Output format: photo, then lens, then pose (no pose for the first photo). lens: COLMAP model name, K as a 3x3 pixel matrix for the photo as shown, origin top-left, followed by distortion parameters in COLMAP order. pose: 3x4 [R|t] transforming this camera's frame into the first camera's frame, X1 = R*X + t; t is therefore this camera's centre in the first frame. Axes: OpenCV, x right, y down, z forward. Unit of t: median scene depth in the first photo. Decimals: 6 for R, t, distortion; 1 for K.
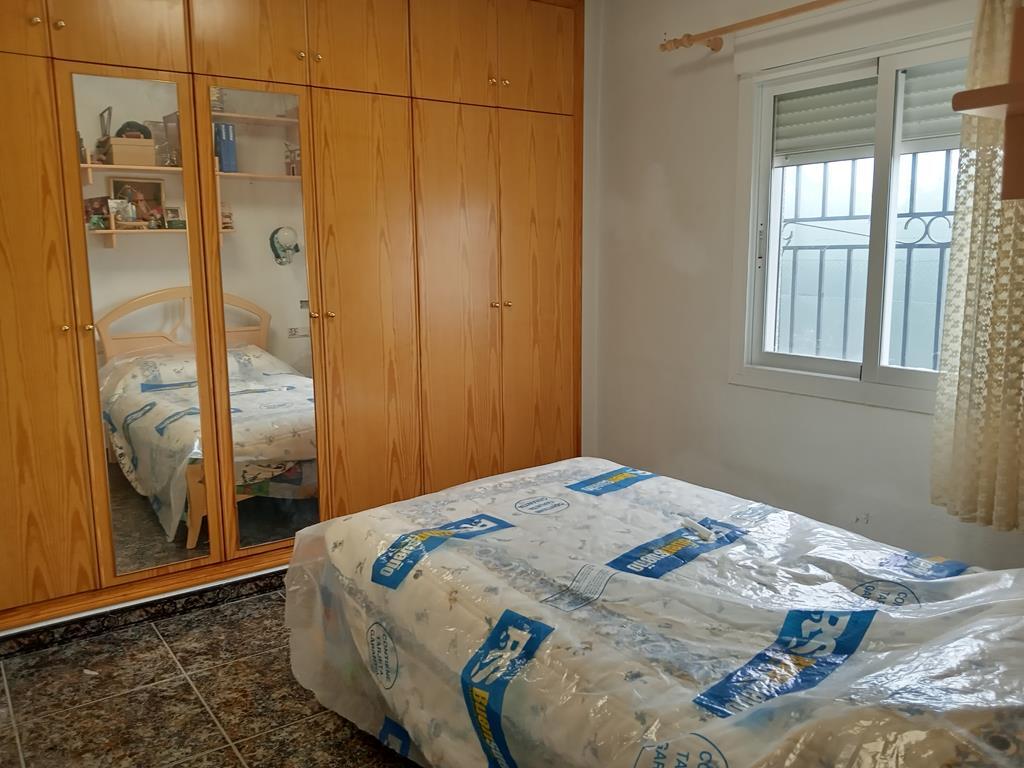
lens RADIAL K [[830.8, 0, 495.8], [0, 830.8, 384.4], [0, 0, 1]] dist [0.032778, -0.090044]
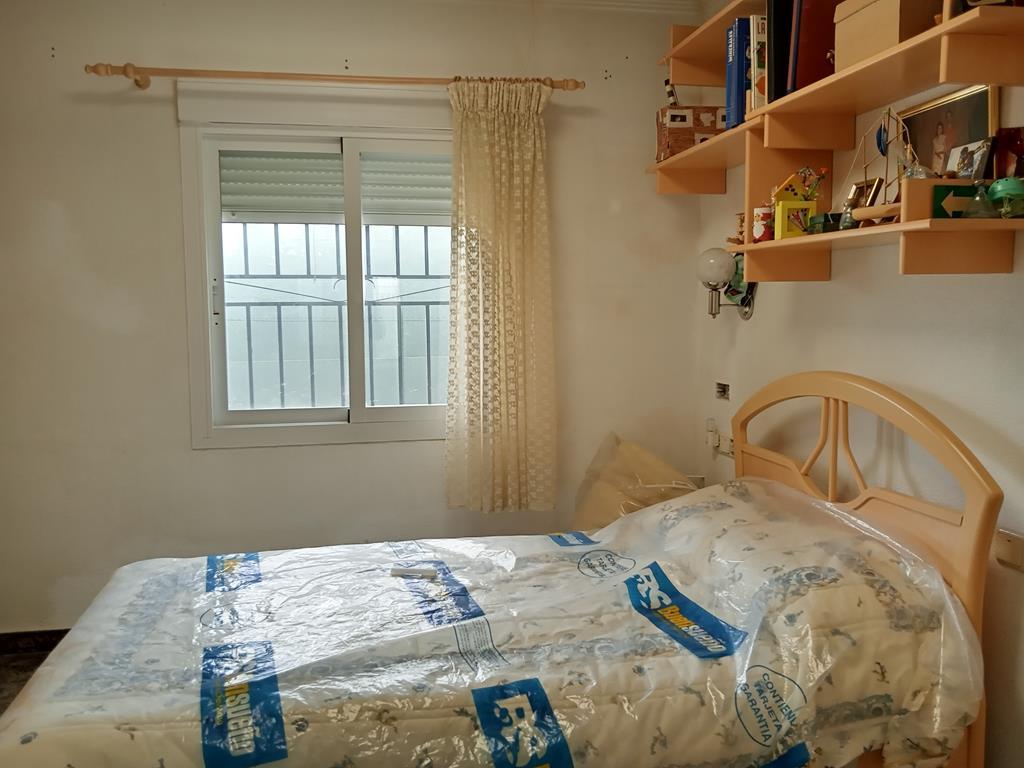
lens RADIAL K [[845.6, 0, 514.7], [0, 845.6, 378.8], [0, 0, 1]] dist [0.045702, -0.090050]
pose [[0.394099, -0.071523, 0.916281, -0.510632], [0.149782, 0.988637, 0.012748, -0.044880], [-0.906781, 0.132218, 0.400333, 0.349812]]
